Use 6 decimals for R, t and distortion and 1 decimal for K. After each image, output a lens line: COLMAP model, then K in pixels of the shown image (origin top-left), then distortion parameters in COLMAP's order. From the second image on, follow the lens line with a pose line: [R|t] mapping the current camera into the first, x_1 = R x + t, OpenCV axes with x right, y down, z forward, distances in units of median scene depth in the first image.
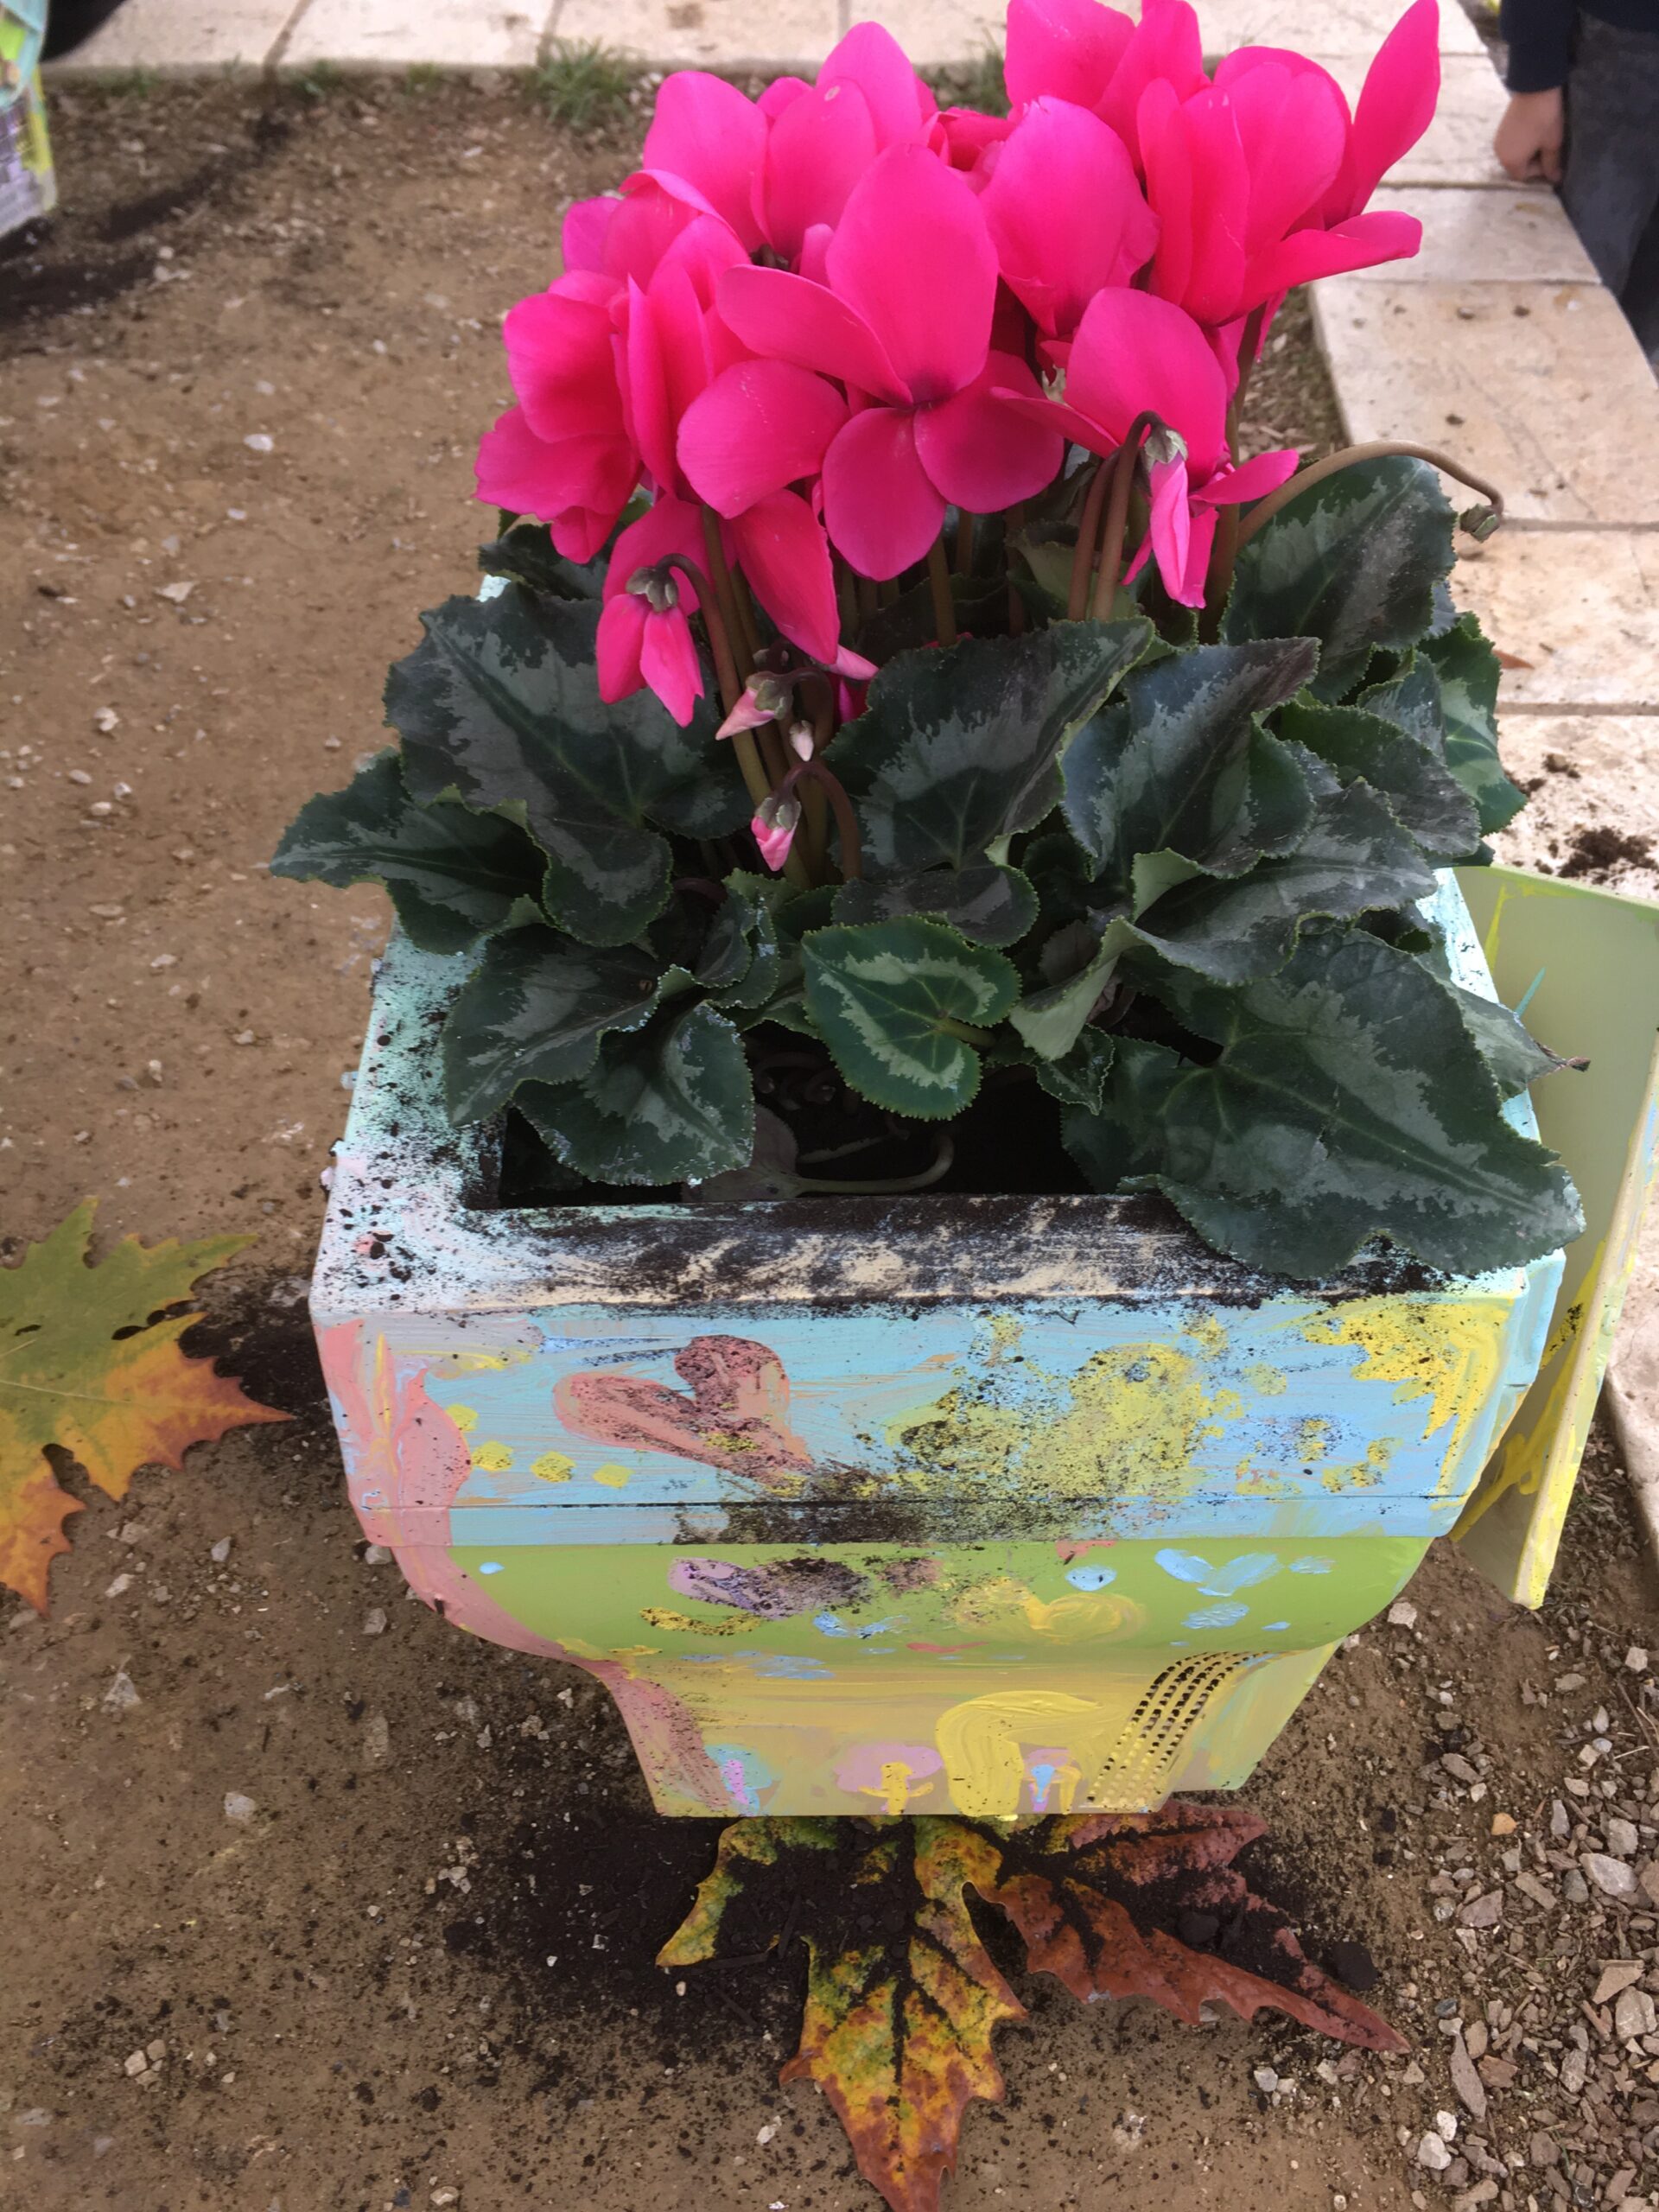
lens RADIAL K [[1853.3, 0, 833.3], [0, 1853.3, 1104.6], [0, 0, 1]] dist [0.078542, -0.103741]
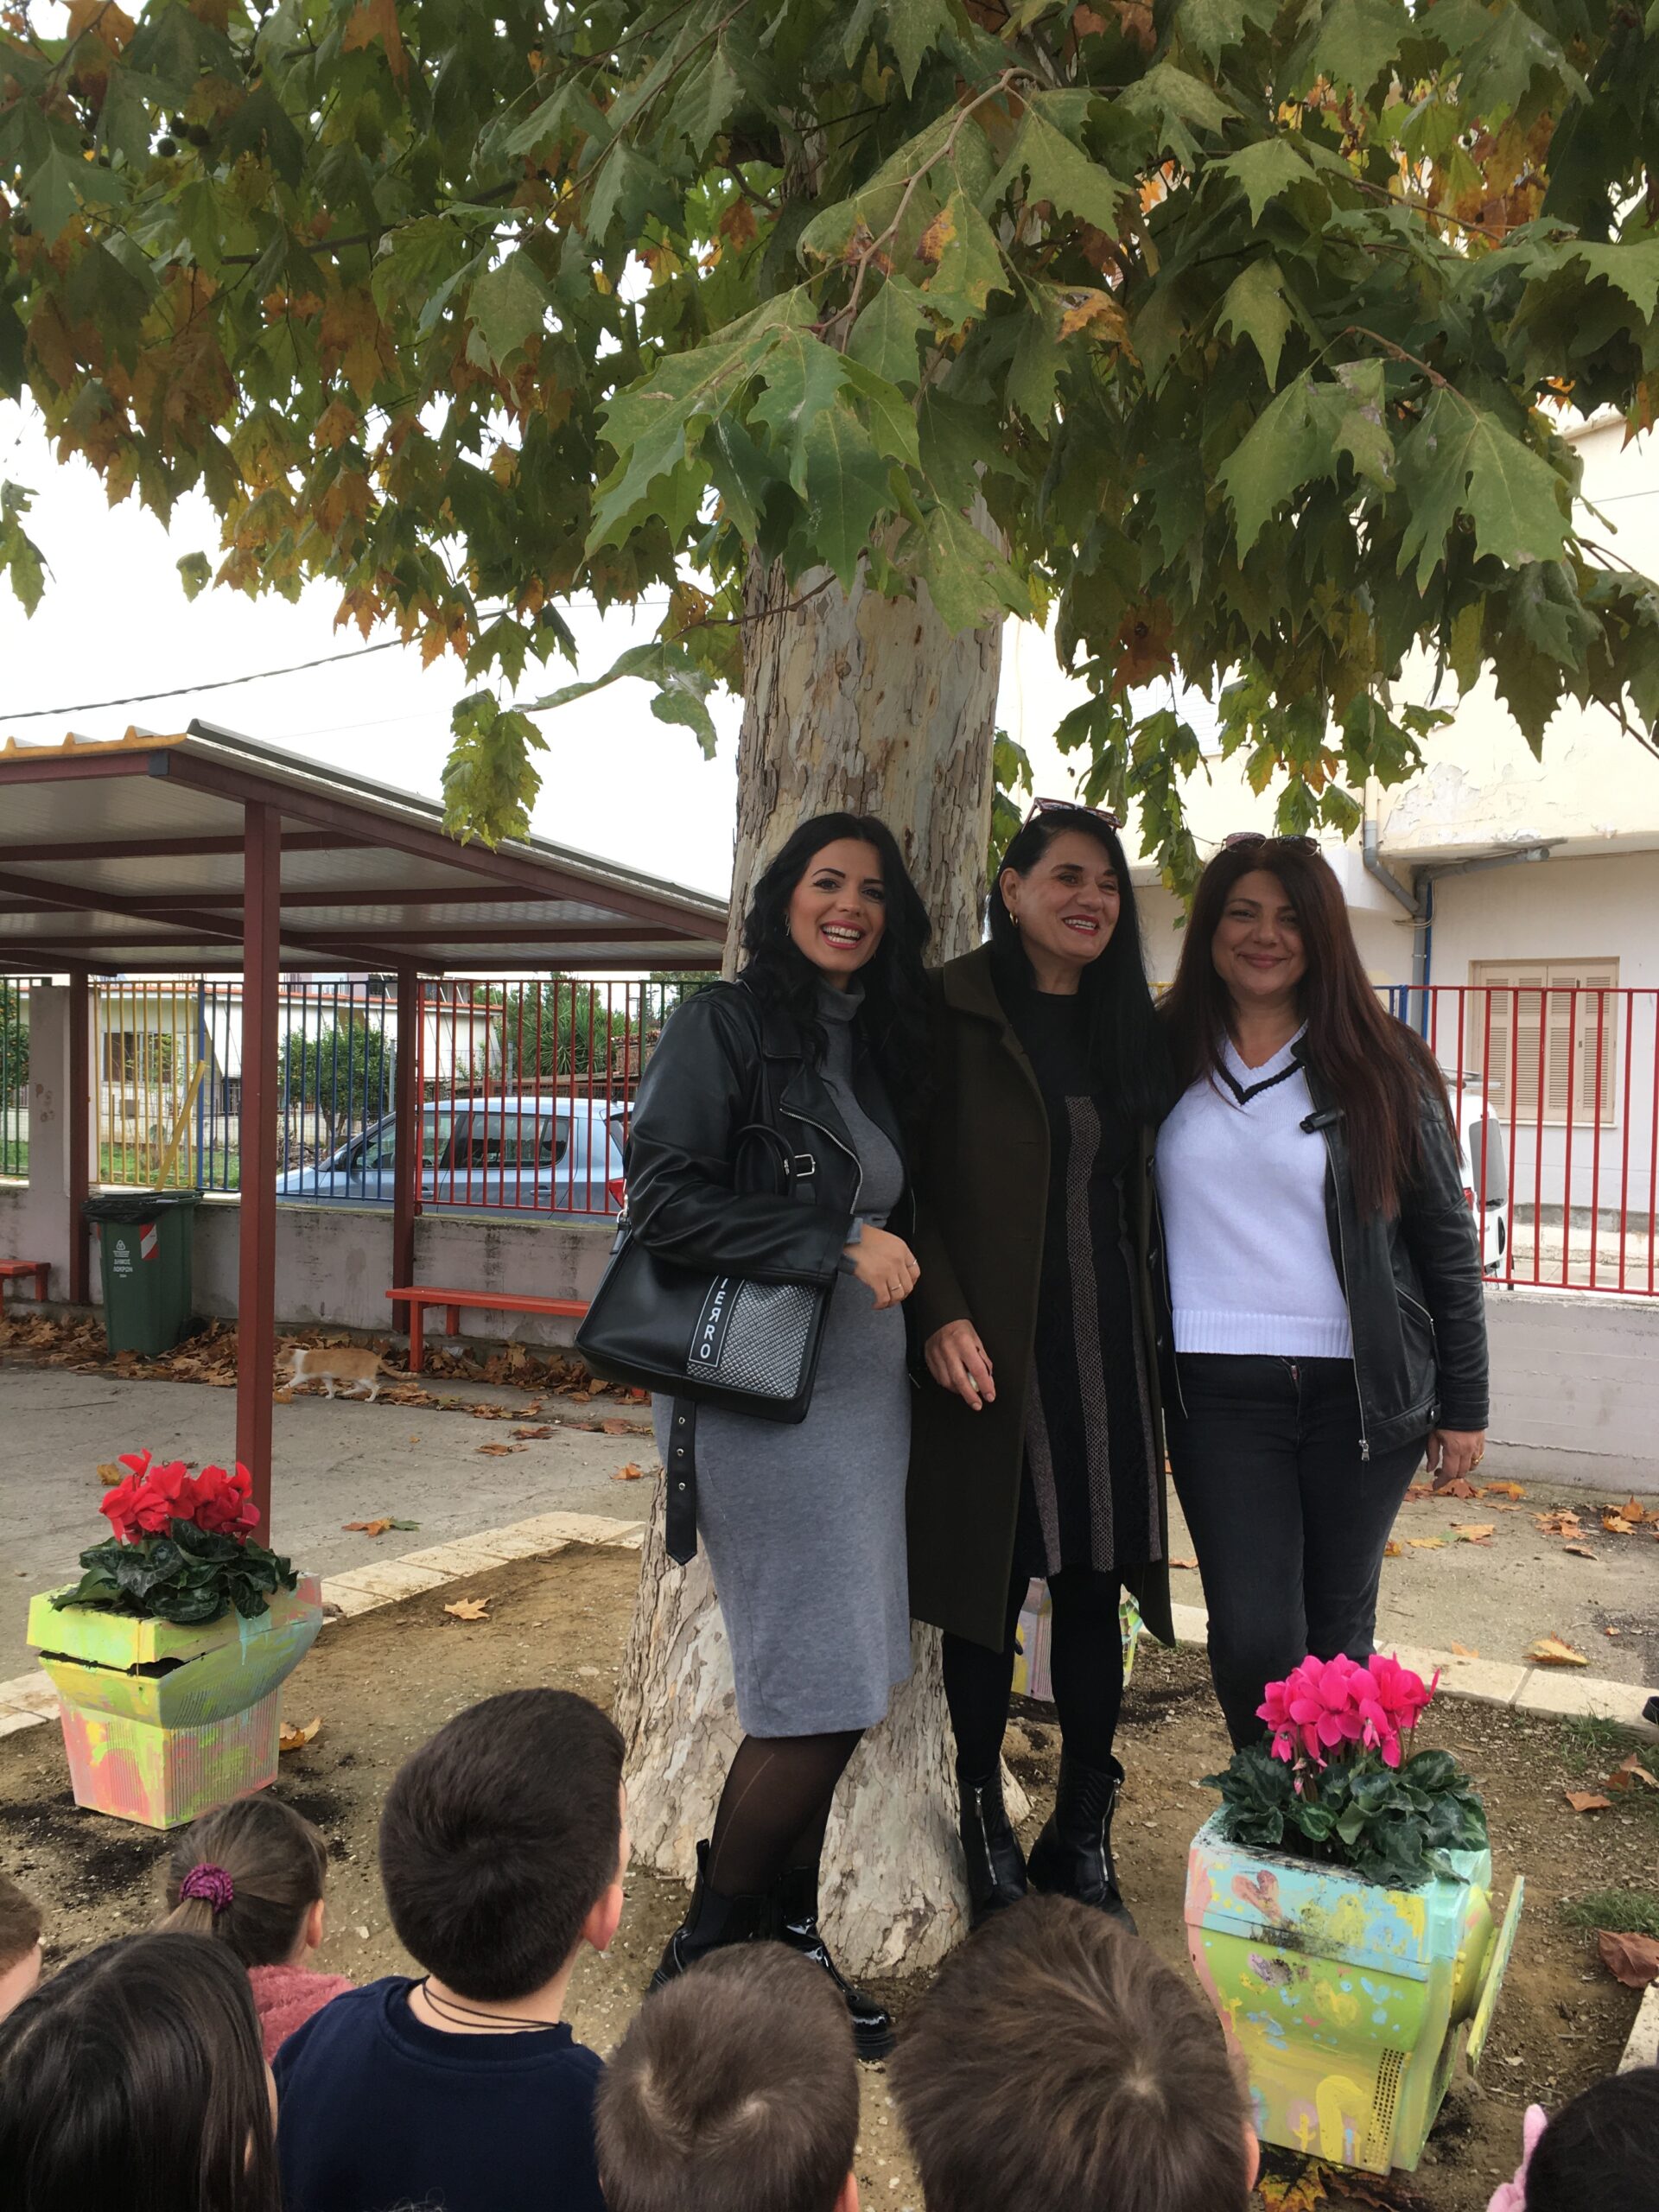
lens RADIAL K [[1853.3, 0, 831.6], [0, 1853.3, 1105.3], [0, 0, 1]] dist [0.078542, -0.103741]
pose [[0.880815, 0.040955, -0.471687, 1.182004], [-0.366398, 0.689933, -0.624296, 2.234299], [0.299864, 0.722714, 0.622708, -3.930381]]
